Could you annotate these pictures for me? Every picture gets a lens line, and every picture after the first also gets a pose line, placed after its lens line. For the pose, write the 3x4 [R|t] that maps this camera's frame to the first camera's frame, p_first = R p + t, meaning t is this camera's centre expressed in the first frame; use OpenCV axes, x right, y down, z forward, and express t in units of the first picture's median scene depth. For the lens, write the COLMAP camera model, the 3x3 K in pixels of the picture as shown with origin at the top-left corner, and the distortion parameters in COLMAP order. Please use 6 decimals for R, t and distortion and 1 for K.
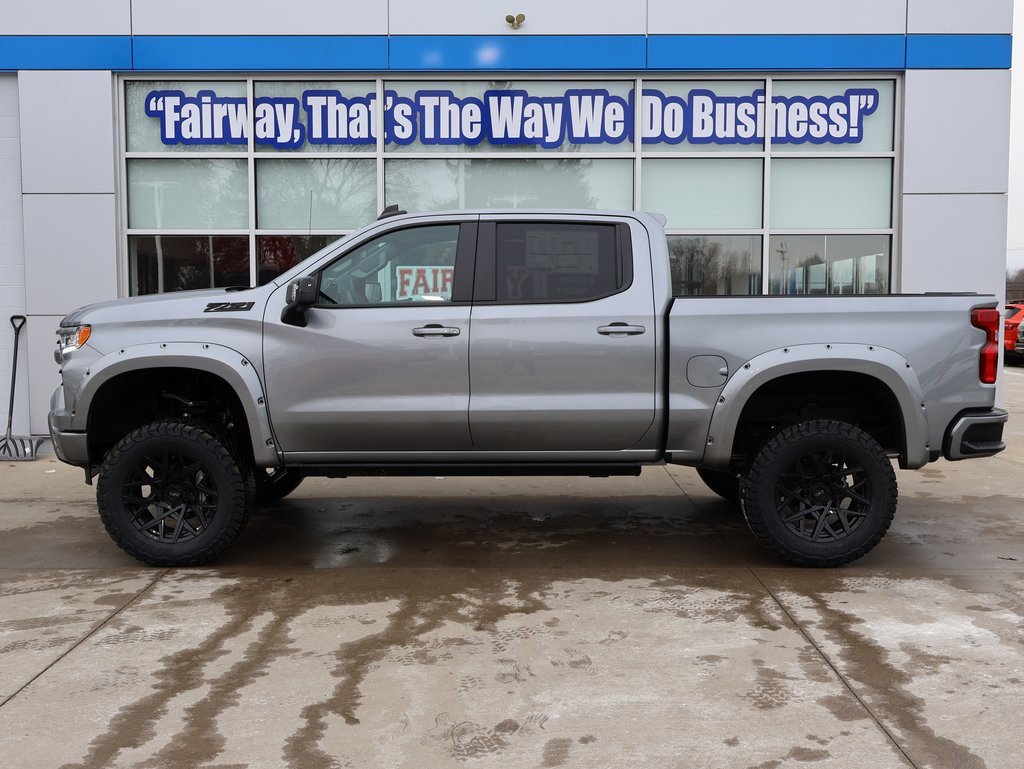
lens RADIAL K [[1053.8, 0, 503.4], [0, 1053.8, 386.1], [0, 0, 1]] dist [0.008711, -0.004959]
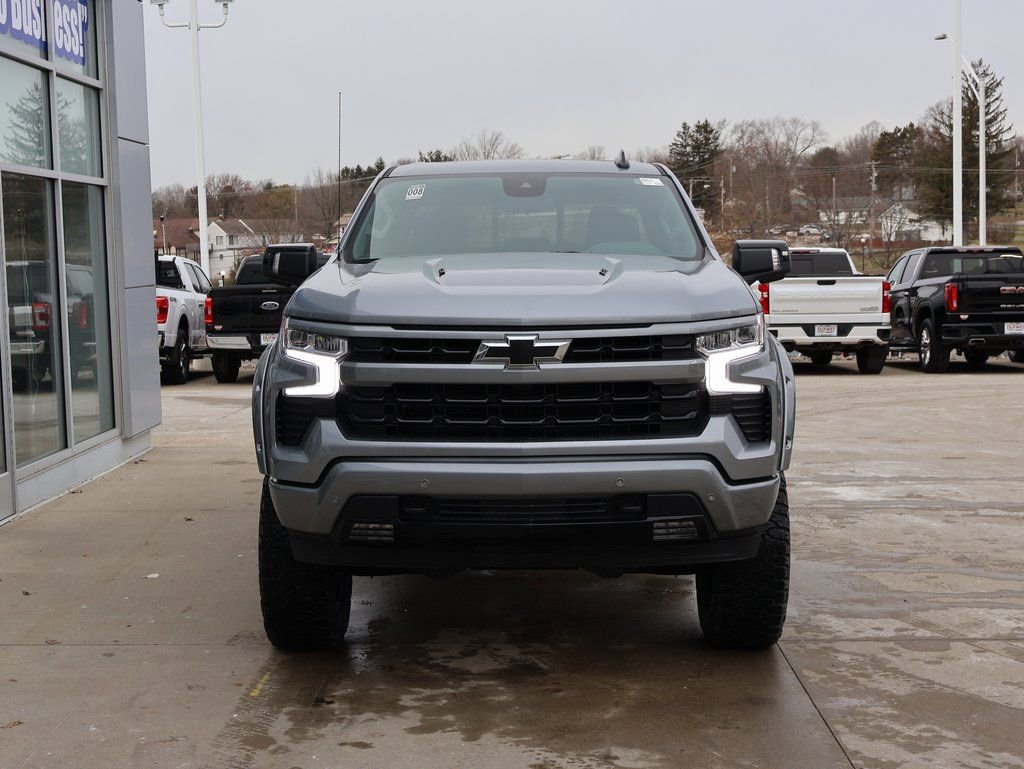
lens RADIAL K [[1585.7, 0, 533.2], [0, 1585.7, 385.4], [0, 0, 1]] dist [0.020144, -0.075973]
pose [[-0.015459, -0.084431, 0.996309, -0.838723], [0.093525, 0.991938, 0.085512, -0.066811], [-0.995497, 0.094502, -0.007438, 0.699423]]
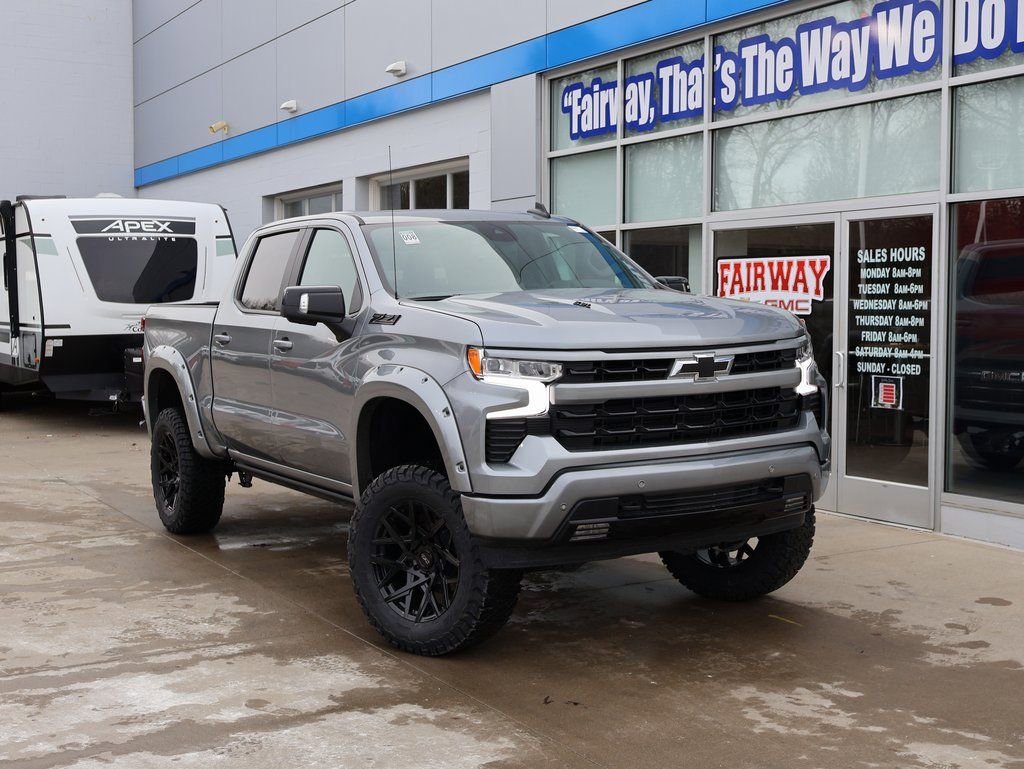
lens RADIAL K [[1370.7, 0, 512.0], [0, 1370.7, 384.5], [0, 0, 1]] dist [0.004200, -0.006589]
pose [[0.506931, 0.049925, -0.860539, 0.740709], [-0.060698, 0.997911, 0.022139, -0.031952], [0.859847, 0.041010, 0.508903, 0.330743]]
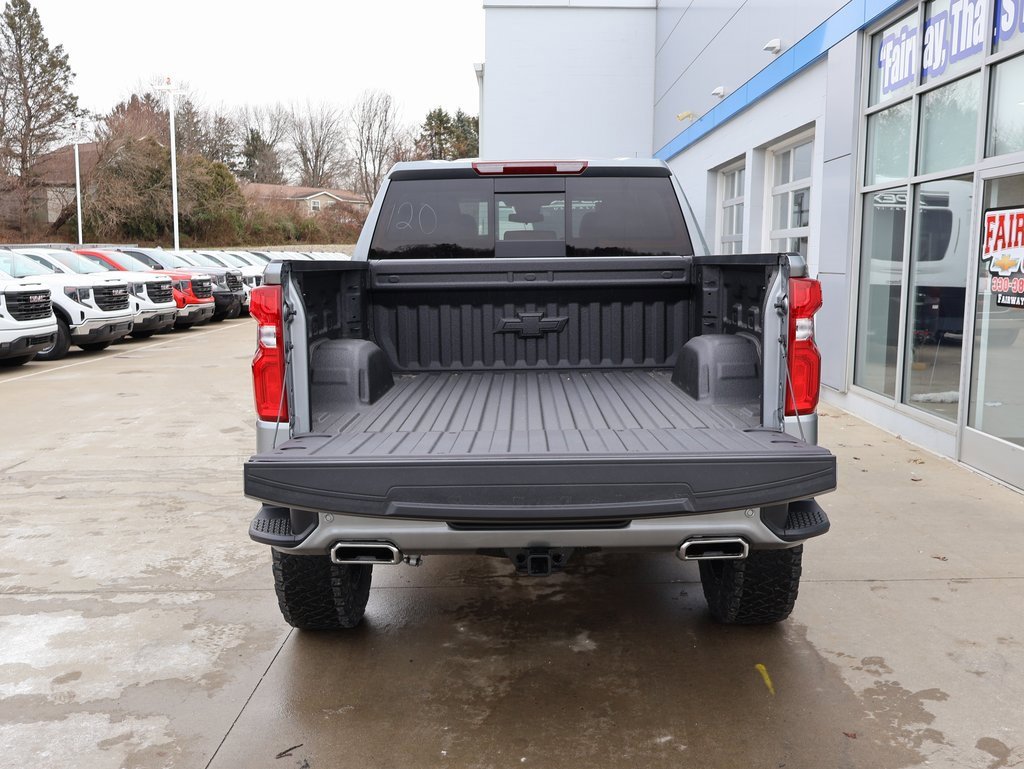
lens RADIAL K [[975.9, 0, 515.1], [0, 975.9, 384.2], [0, 0, 1]] dist [0.005518, 0.000742]
pose [[0.009607, 0.127546, -0.991786, 0.588336], [-0.073808, 0.989217, 0.126501, -0.058017], [0.997226, 0.071986, 0.018917, 0.675943]]
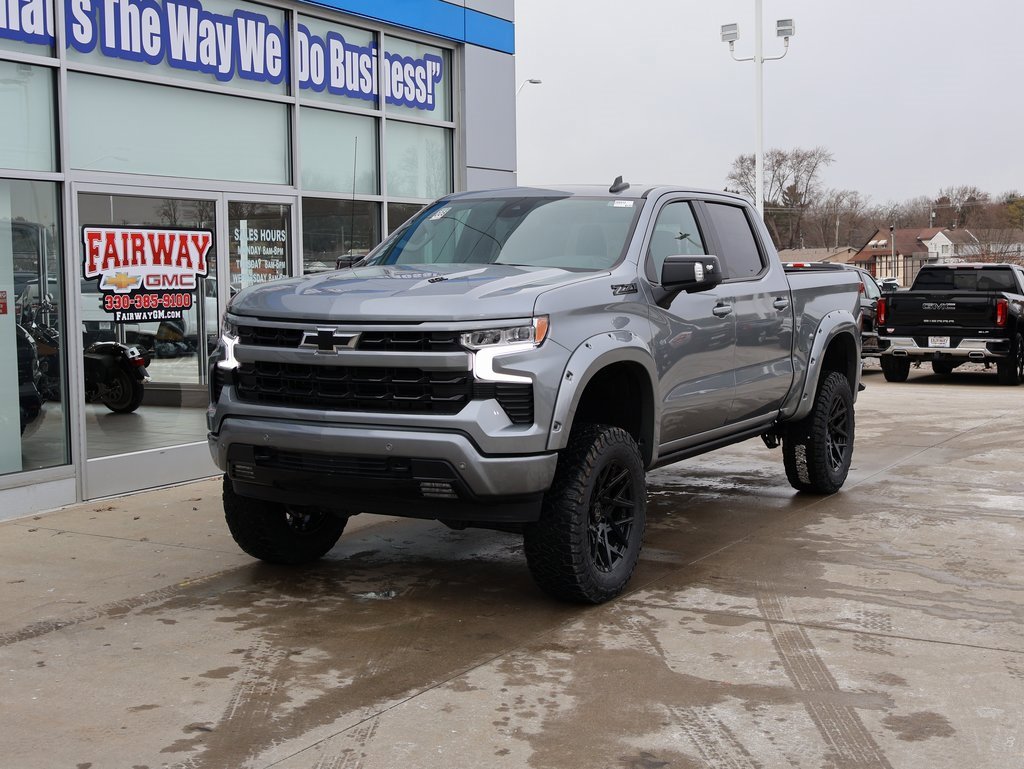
lens RADIAL K [[1474.4, 0, 520.5], [0, 1474.4, 383.2], [0, 0, 1]] dist [-0.001867, -0.010101]
pose [[0.464194, -0.072432, 0.882767, -0.832261], [0.072632, 0.996407, 0.043563, -0.034457], [-0.882751, 0.043896, 0.467787, 0.306784]]
